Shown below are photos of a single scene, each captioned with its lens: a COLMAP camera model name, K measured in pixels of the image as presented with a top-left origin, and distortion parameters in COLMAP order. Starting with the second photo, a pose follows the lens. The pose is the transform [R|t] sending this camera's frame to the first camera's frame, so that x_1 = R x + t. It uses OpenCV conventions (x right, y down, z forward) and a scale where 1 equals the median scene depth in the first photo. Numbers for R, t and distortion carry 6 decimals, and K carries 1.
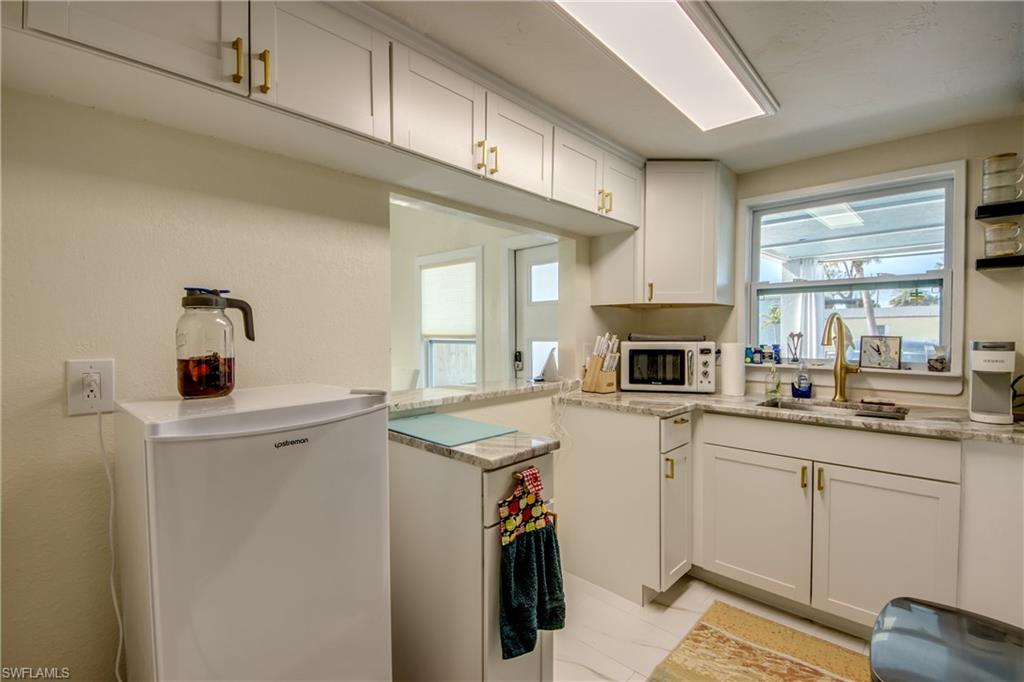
lens RADIAL K [[454.8, 0, 512.0], [0, 454.8, 341.0], [0, 0, 1]] dist [0.037910, -0.032193]
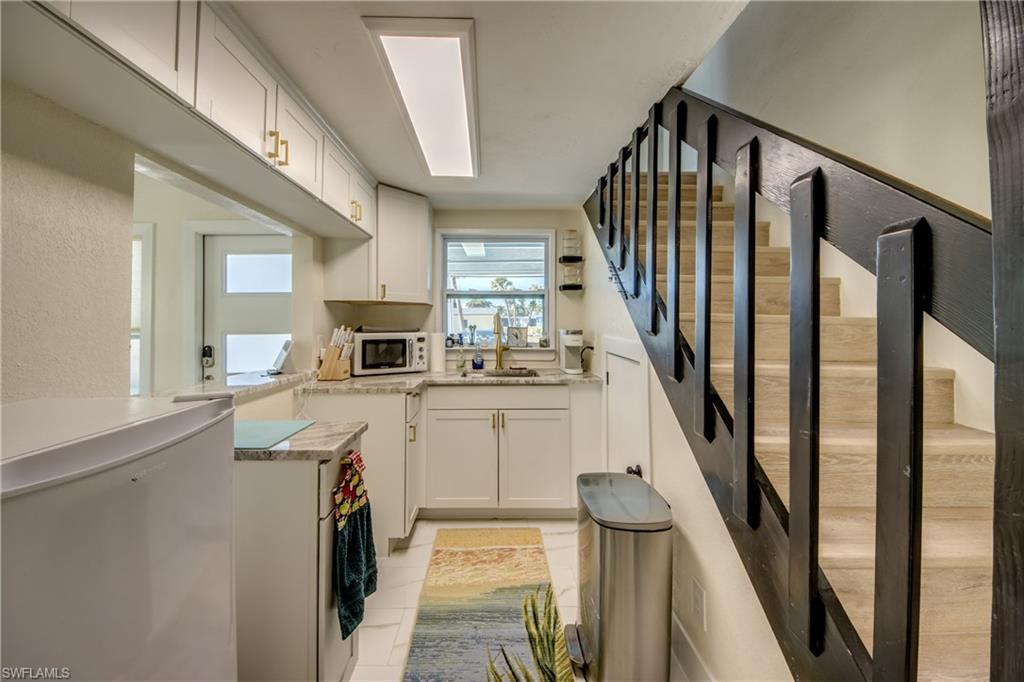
lens RADIAL K [[389.1, 0, 502.7], [0, 389.1, 315.9], [0, 0, 1]] dist [0.028204, -0.019406]
pose [[0.716421, 0.015572, 0.697495, -0.206750], [0.013423, 0.999258, -0.036097, -0.002027], [-0.697540, 0.035223, 0.715680, 0.046751]]
